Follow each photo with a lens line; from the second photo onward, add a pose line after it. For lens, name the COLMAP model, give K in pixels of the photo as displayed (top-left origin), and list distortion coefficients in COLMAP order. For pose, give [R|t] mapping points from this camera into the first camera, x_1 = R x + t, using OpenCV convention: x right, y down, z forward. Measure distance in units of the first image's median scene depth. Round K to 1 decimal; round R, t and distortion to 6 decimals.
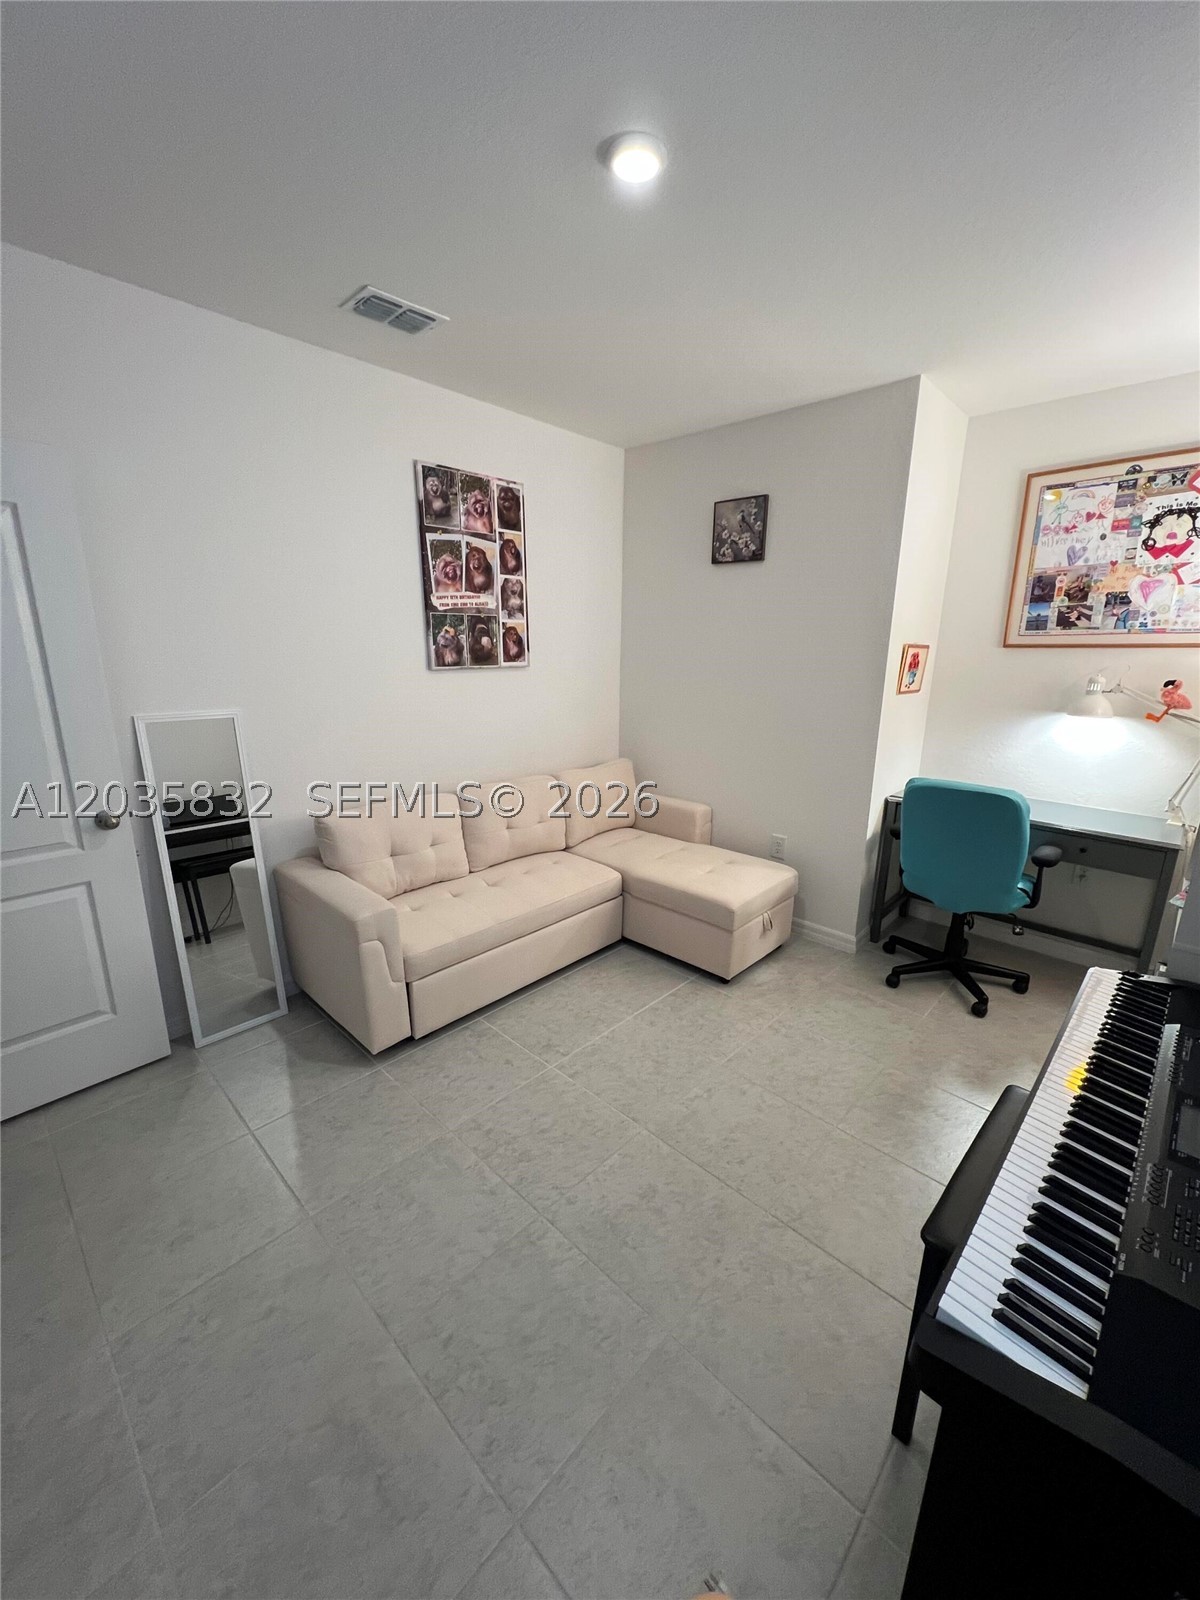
lens RADIAL K [[634.1, 0, 598.8], [0, 634.1, 803.2], [0, 0, 1]] dist [-0.001277, 0.000318]
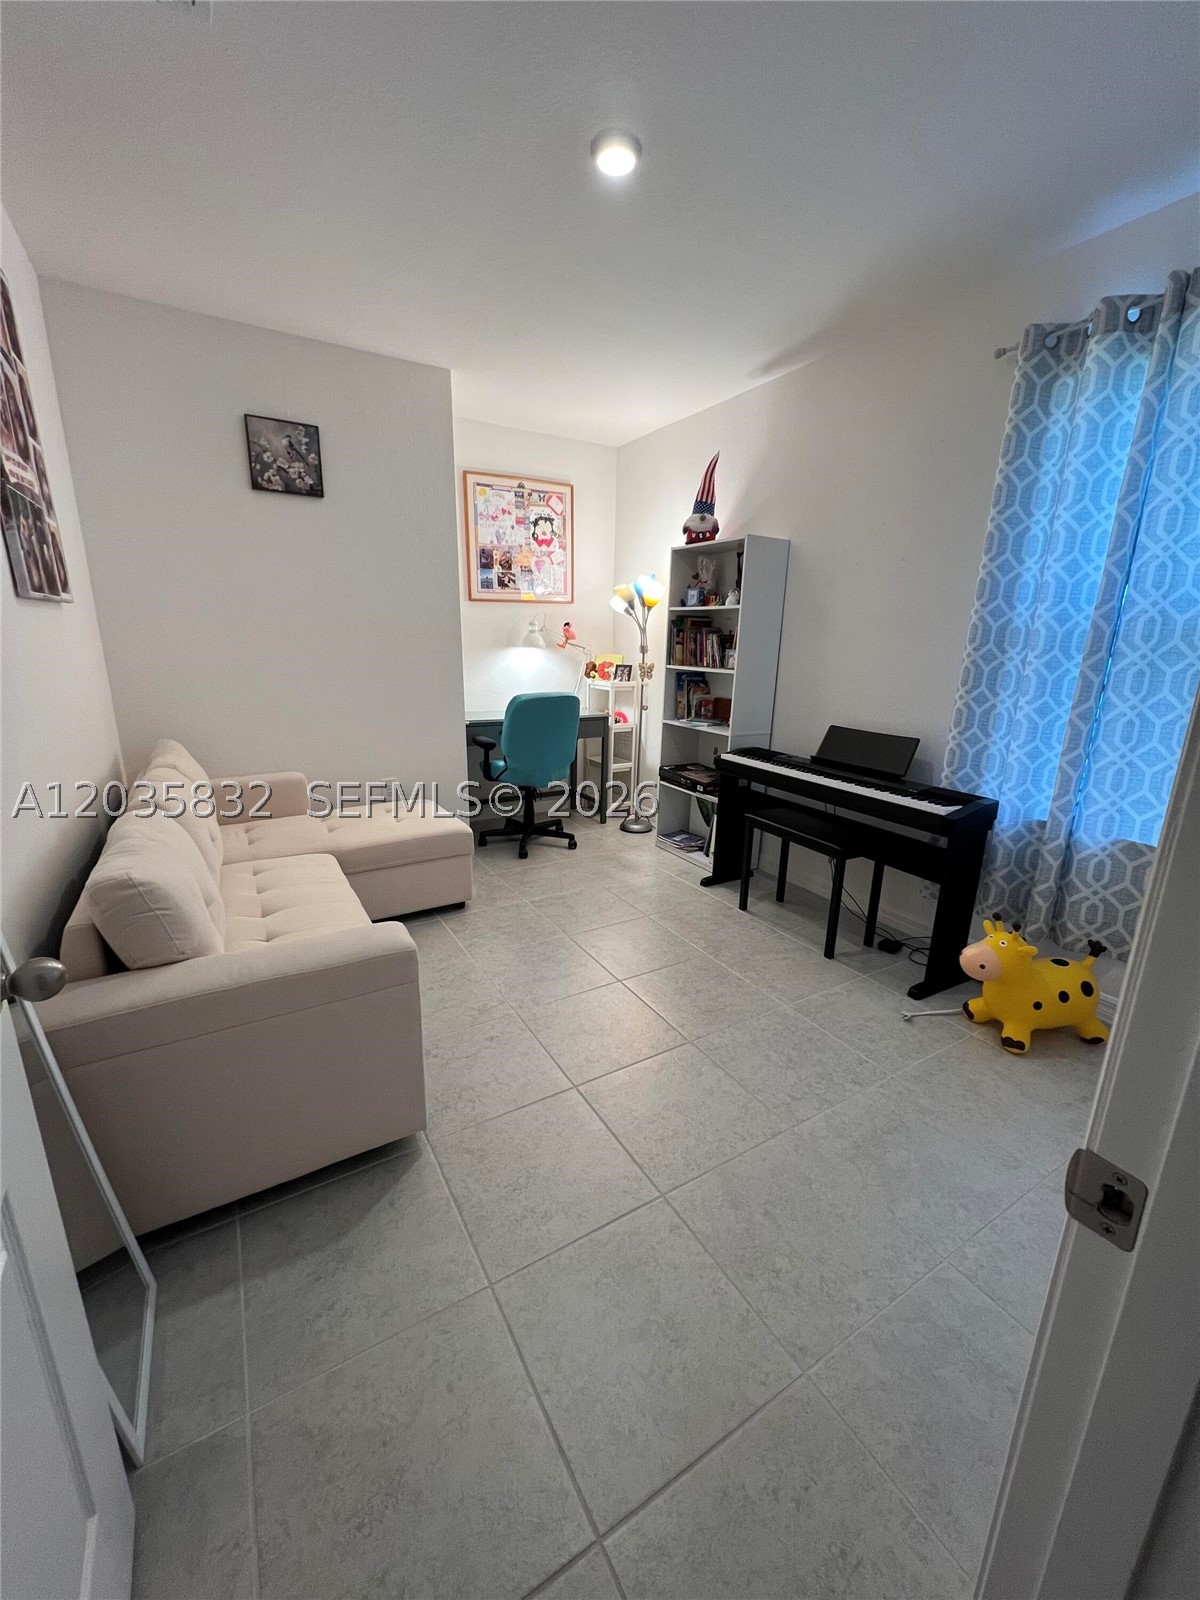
lens RADIAL K [[634.1, 0, 598.8], [0, 634.1, 803.2], [0, 0, 1]] dist [-0.001277, 0.000318]
pose [[0.271390, -0.254801, 0.928129, -0.690441], [0.224338, 0.954506, 0.196445, -0.043290], [-0.935959, 0.154901, 0.316205, 0.420847]]
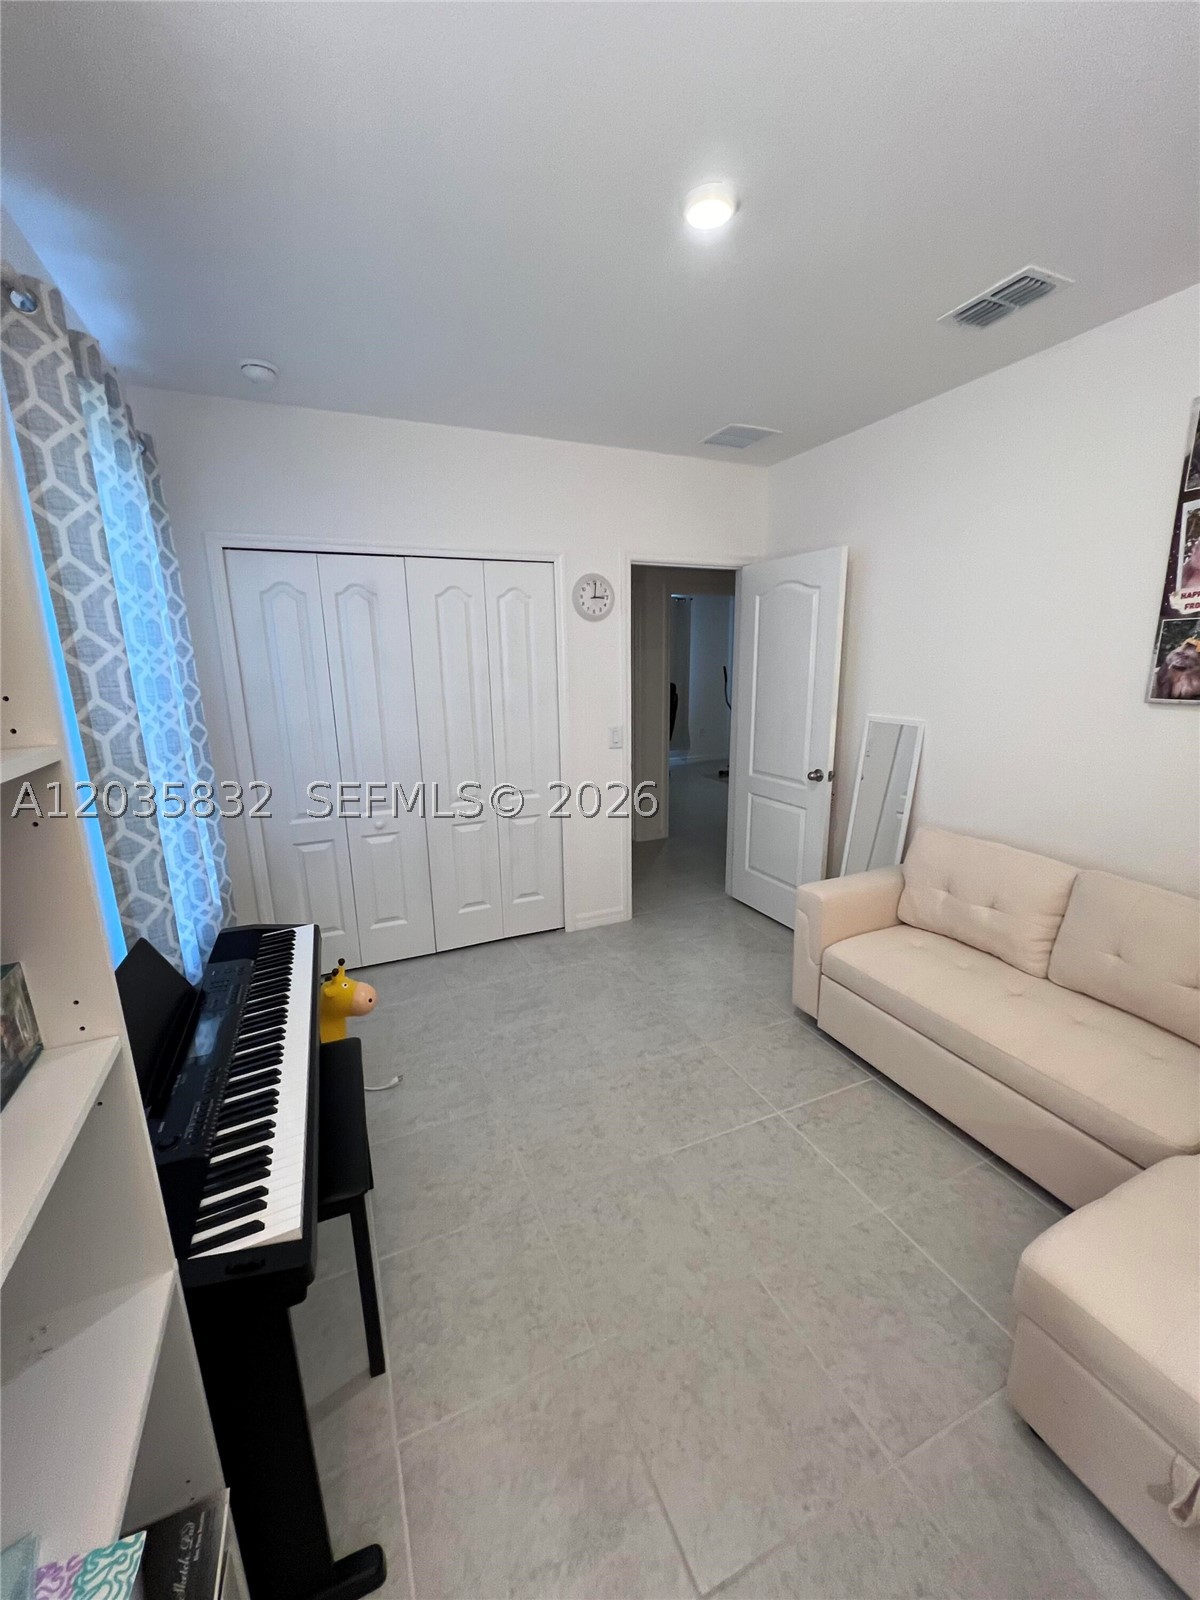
lens RADIAL K [[634.1, 0, 598.8], [0, 634.1, 803.2], [0, 0, 1]] dist [-0.001277, 0.000318]
pose [[-0.381353, 0.201354, -0.902234, 0.635307], [-0.221019, 0.927825, 0.300485, -0.189705], [0.897619, 0.314002, -0.309326, 0.735117]]
